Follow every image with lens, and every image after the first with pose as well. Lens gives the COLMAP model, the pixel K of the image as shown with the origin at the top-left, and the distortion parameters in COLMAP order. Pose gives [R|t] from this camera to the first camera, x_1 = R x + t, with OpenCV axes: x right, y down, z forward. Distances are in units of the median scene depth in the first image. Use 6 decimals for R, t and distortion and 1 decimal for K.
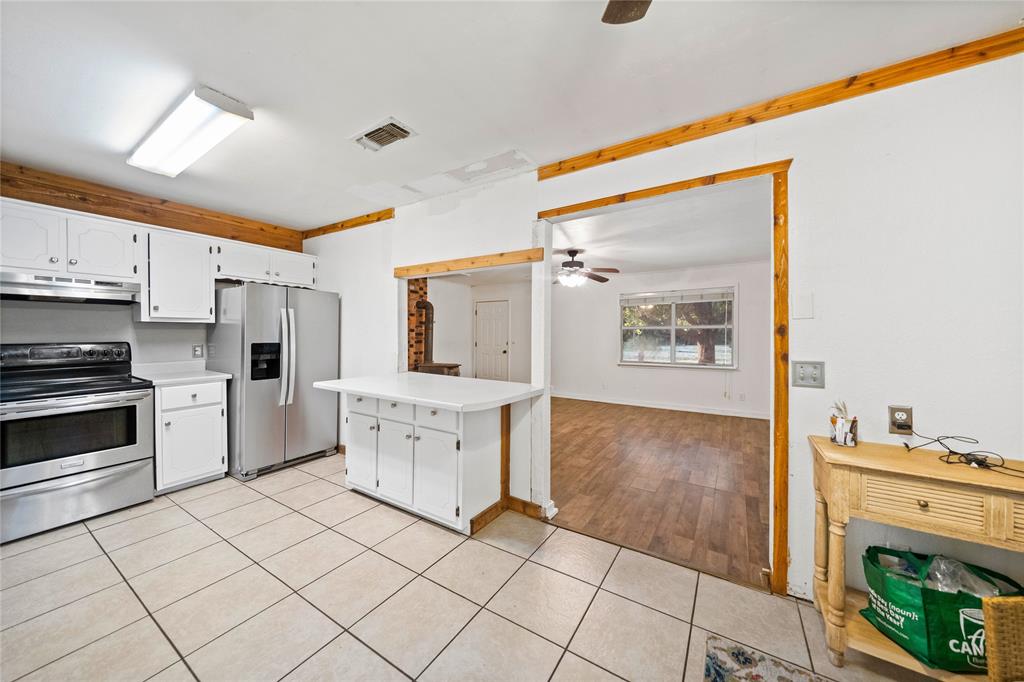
lens RADIAL K [[352.3, 0, 509.6], [0, 352.3, 335.8], [0, 0, 1]] dist [-0.005546, 0.000197]
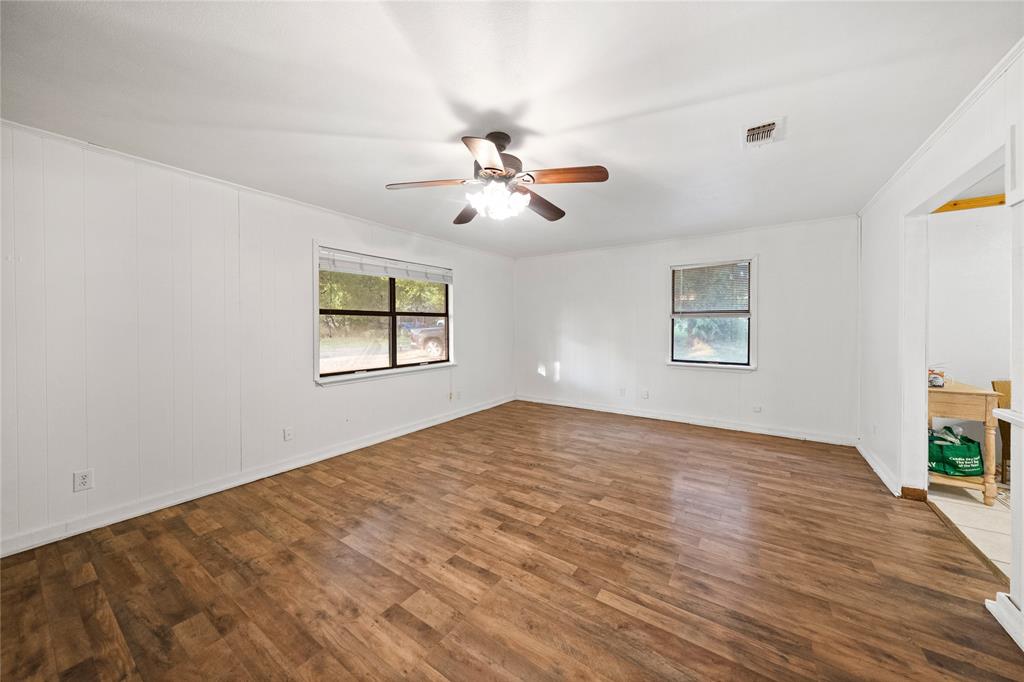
lens RADIAL K [[352.3, 0, 510.7], [0, 352.3, 341.3], [0, 0, 1]] dist [-0.005546, 0.000197]
pose [[0.035461, -0.051869, 0.998024, -0.325122], [0.005948, 0.998645, 0.051690, -0.013075], [-0.999353, 0.004103, 0.035722, 1.175842]]
